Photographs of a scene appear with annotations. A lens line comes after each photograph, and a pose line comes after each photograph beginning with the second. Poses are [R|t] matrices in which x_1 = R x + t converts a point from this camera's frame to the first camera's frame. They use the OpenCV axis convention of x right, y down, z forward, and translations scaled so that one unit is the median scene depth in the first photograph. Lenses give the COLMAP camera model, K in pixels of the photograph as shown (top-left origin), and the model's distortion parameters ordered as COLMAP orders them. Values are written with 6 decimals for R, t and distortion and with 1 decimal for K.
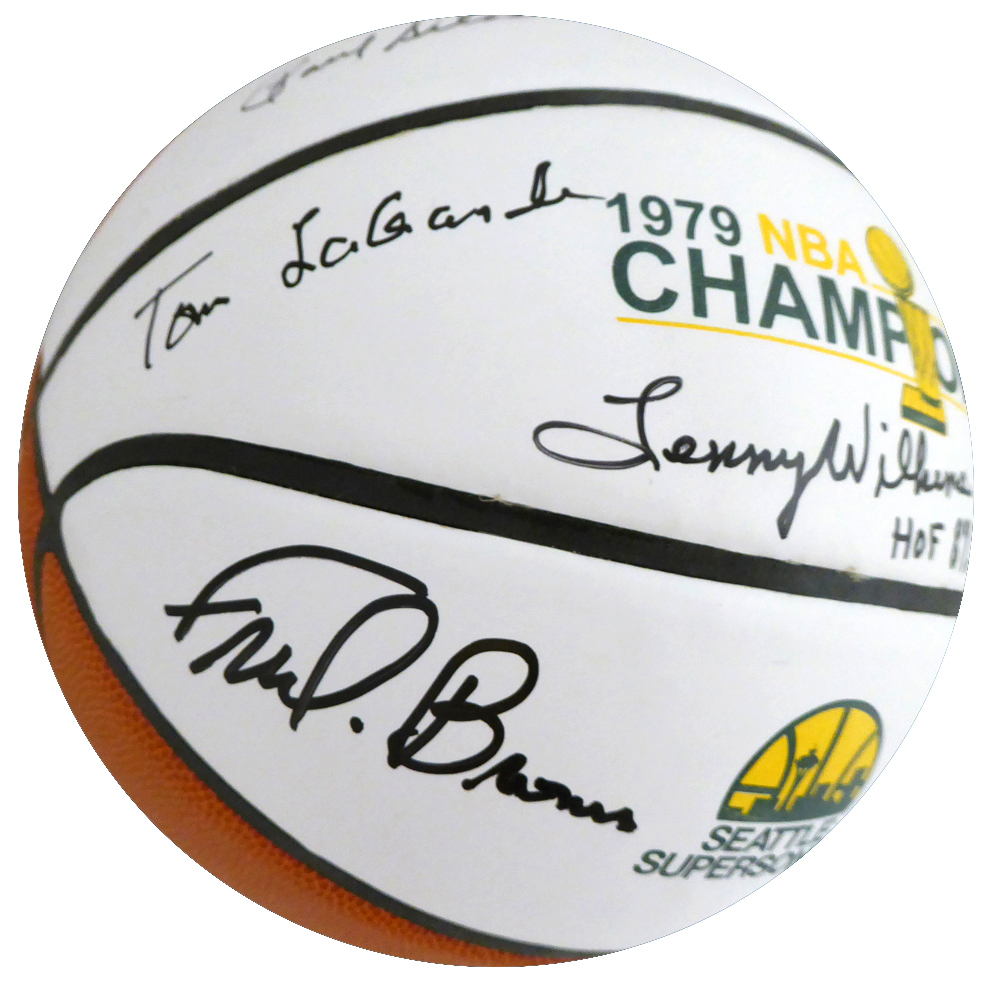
lens RADIAL K [[905.2, 0, 500.0], [0, 905.2, 499.5], [0, 0, 1]] dist [0.001376, 0.005716]
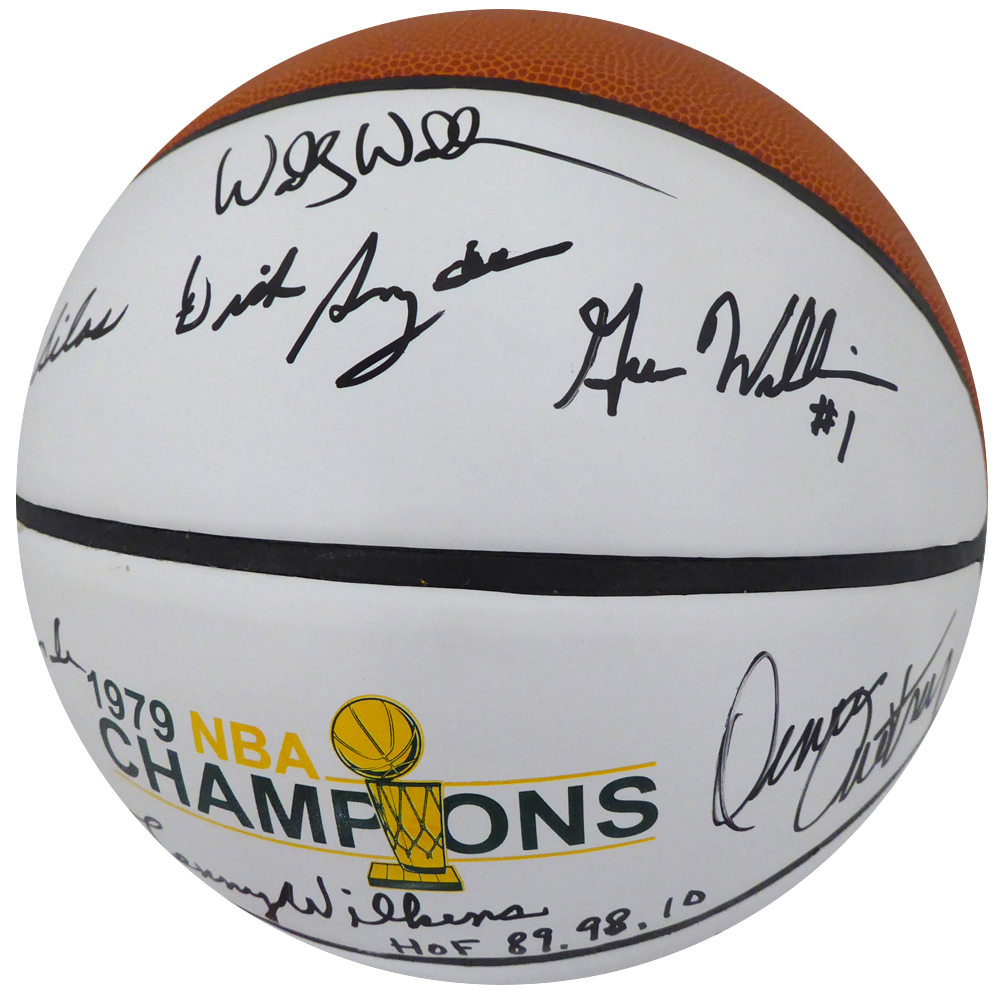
lens RADIAL K [[979.6, 0, 606.9], [0, 979.6, 464.3], [0, 0, 1]] dist [0.003899, 0.006700]
pose [[0.721229, 0.296132, -0.626207, 1.262029], [0.202119, 0.774708, 0.599146, -1.126477], [0.662553, -0.558690, 0.498888, 0.964461]]
